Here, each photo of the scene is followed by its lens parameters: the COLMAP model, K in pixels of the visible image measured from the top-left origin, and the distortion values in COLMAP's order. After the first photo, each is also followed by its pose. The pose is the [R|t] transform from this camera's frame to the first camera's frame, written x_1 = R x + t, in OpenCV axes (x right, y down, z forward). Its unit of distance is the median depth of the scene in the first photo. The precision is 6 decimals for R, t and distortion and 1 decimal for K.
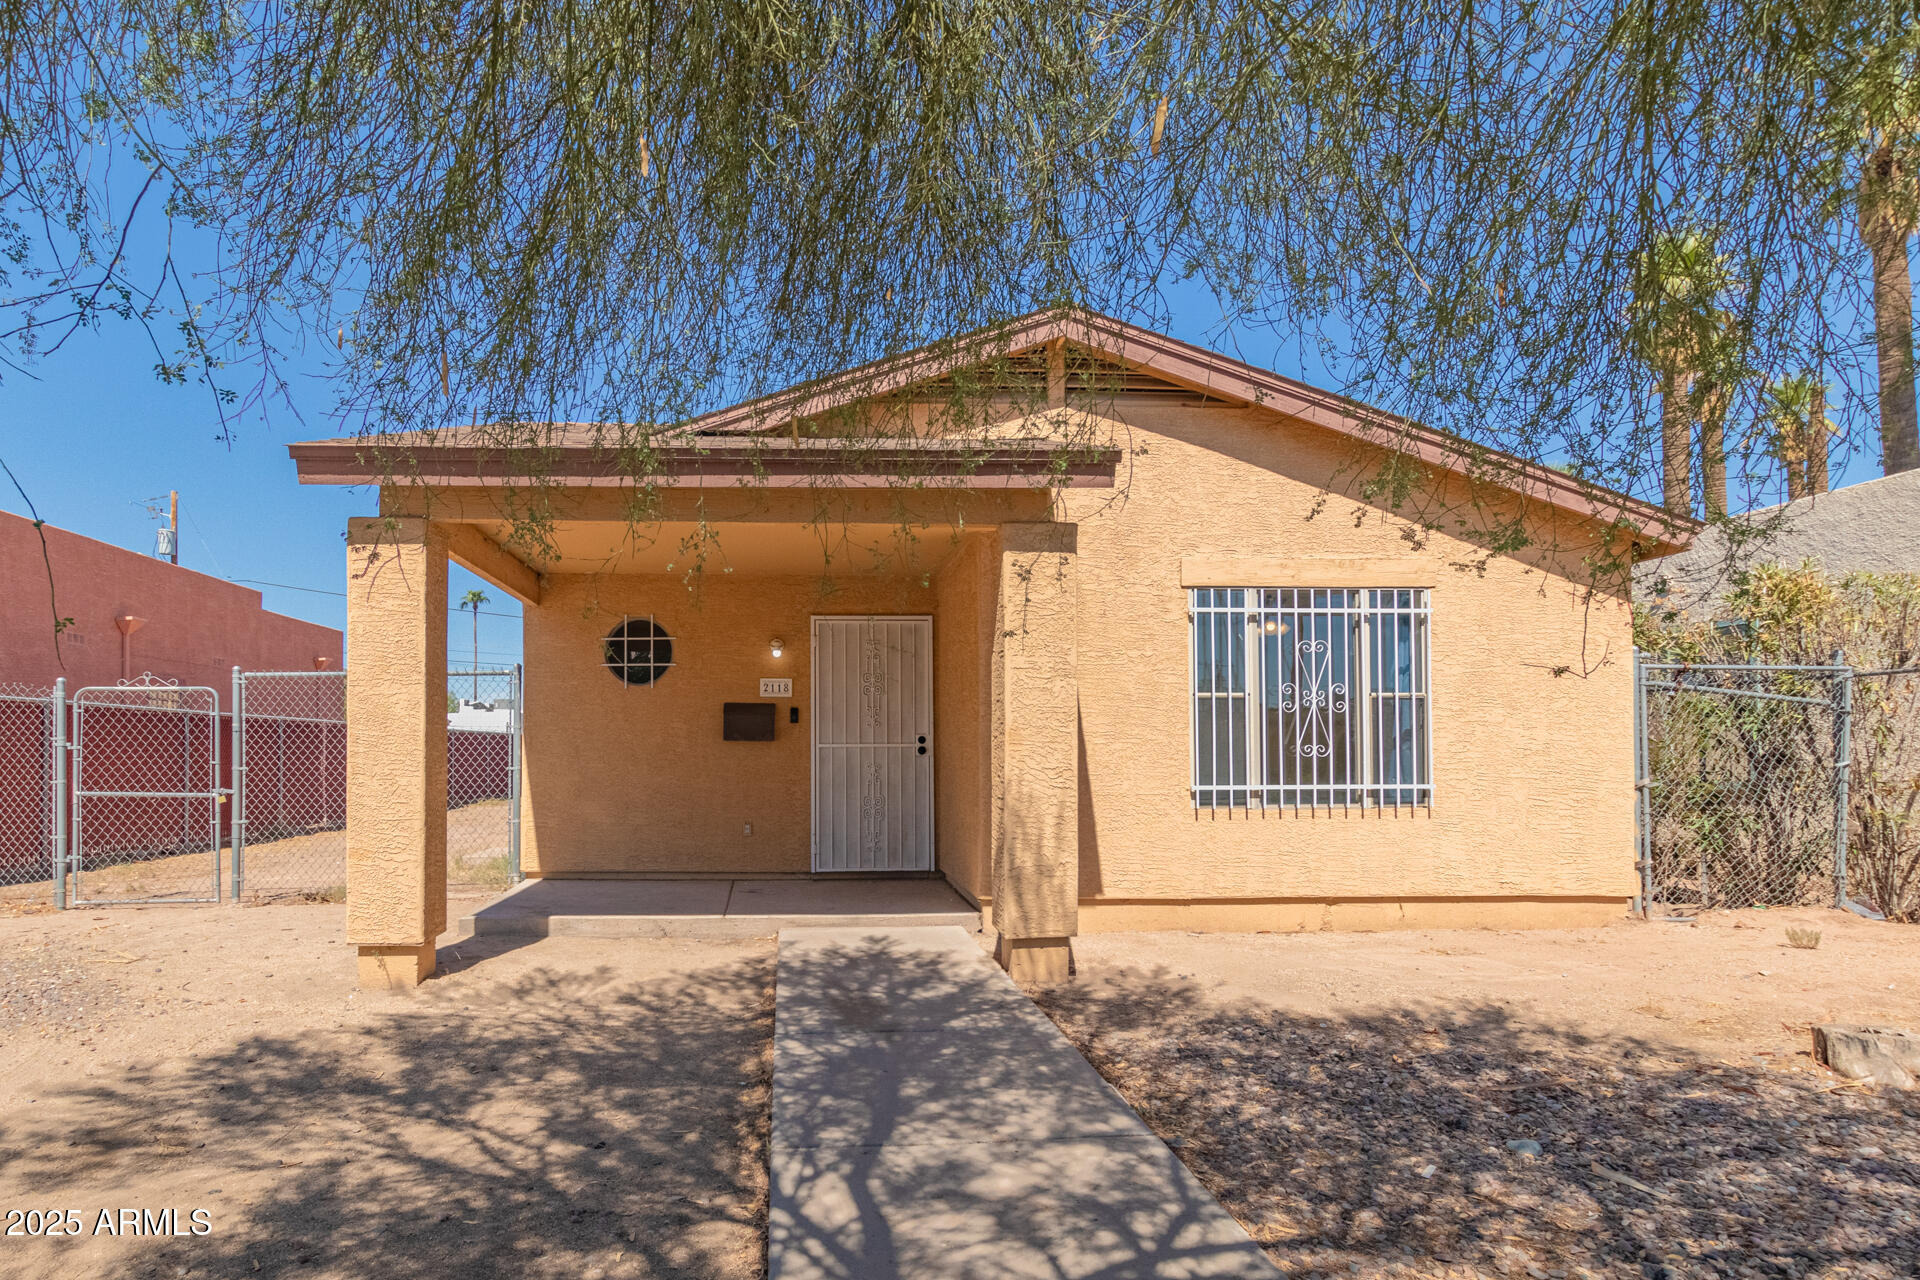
lens RADIAL K [[1074.4, 0, 879.6], [0, 1074.4, 750.5], [0, 0, 1]] dist [0.000167, 0.000165]
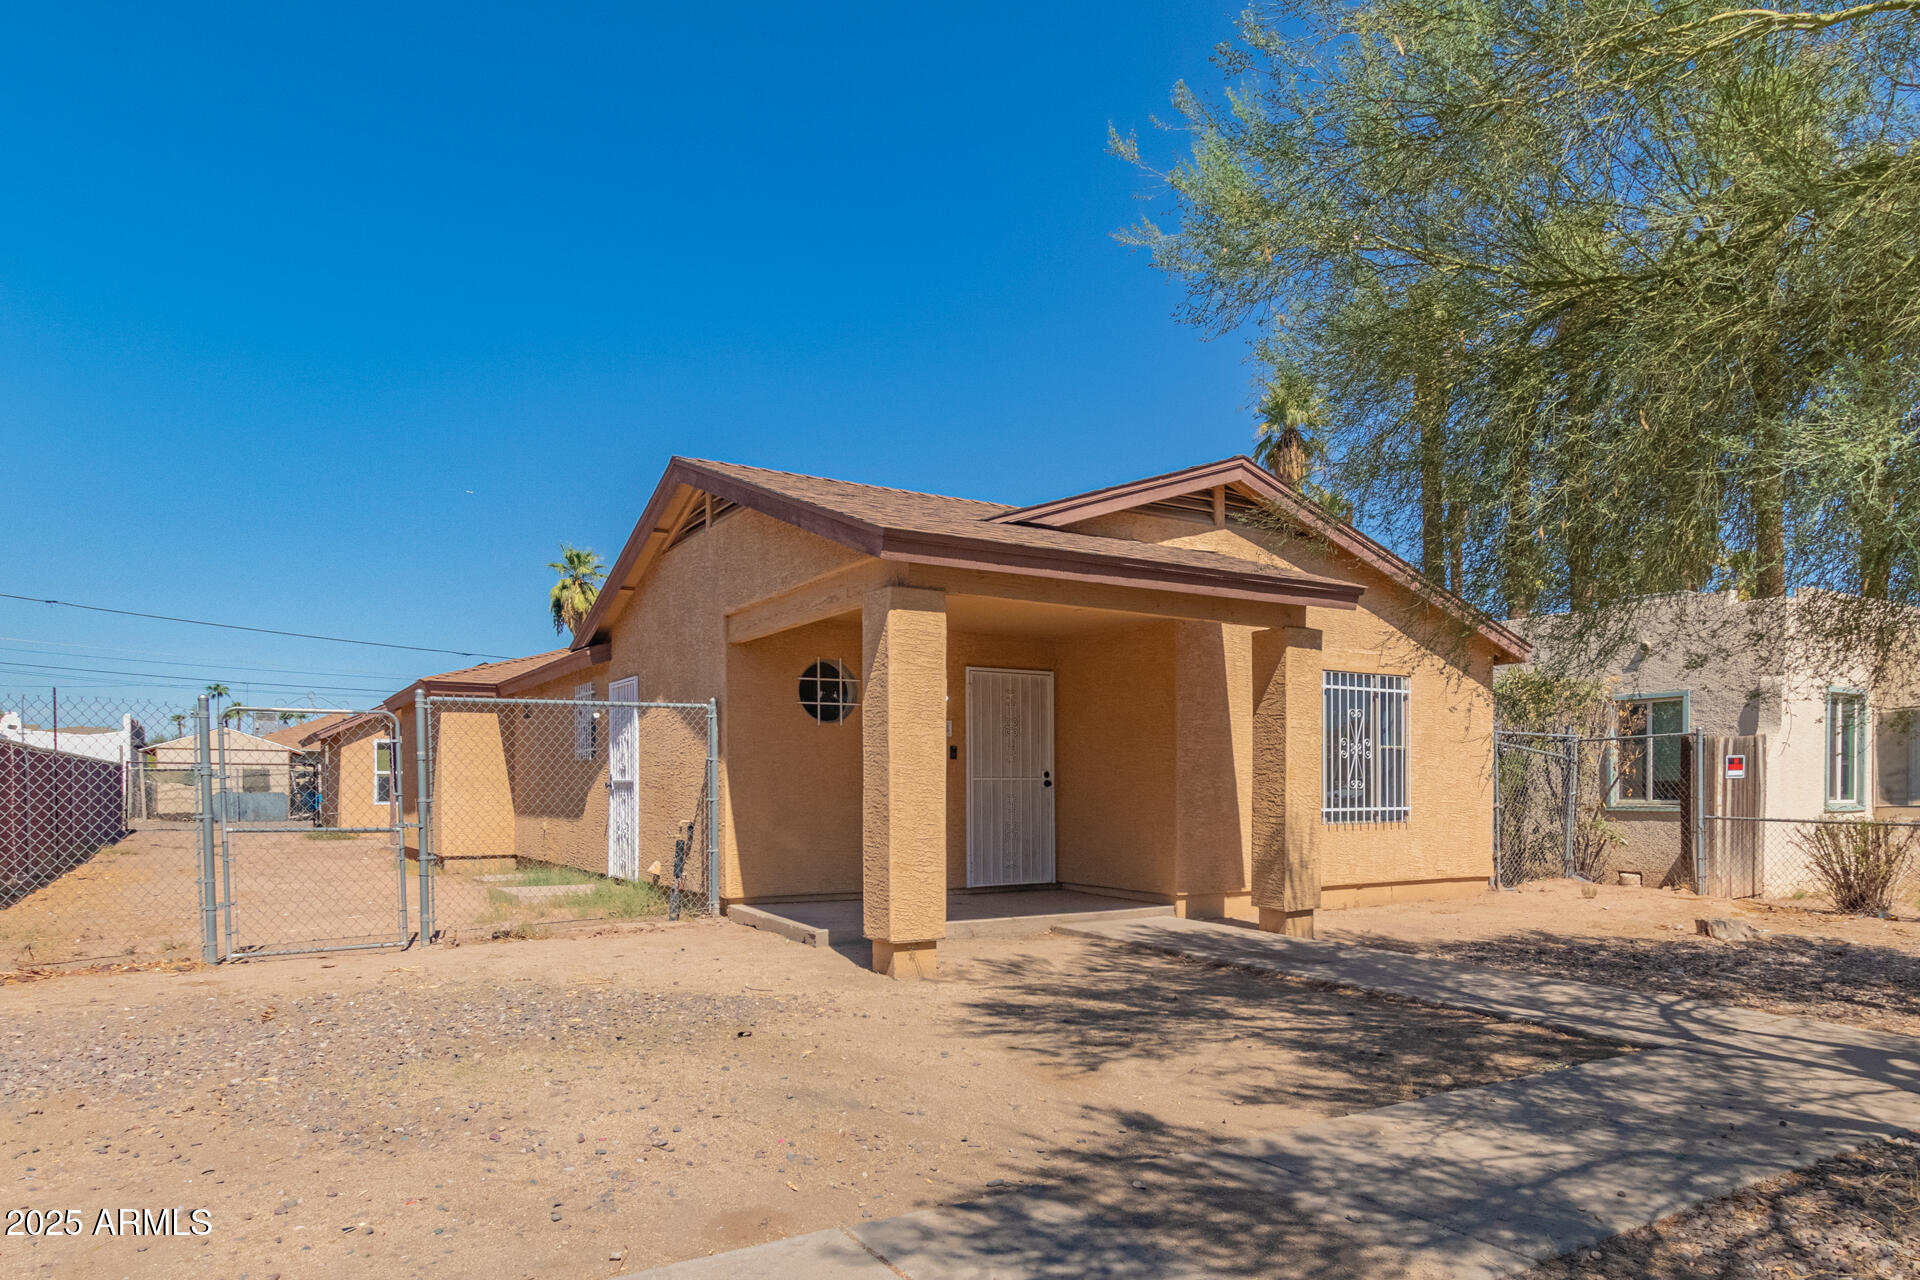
lens RADIAL K [[1209.3, 0, 1021.9], [0, 1209.3, 811.4], [0, 0, 1]] dist [0.004833, 0.000513]
pose [[0.857468, -0.008637, 0.514464, -0.830607], [-0.001941, 0.999798, 0.020020, 0.004897], [-0.514533, -0.018165, 0.857278, -0.179950]]
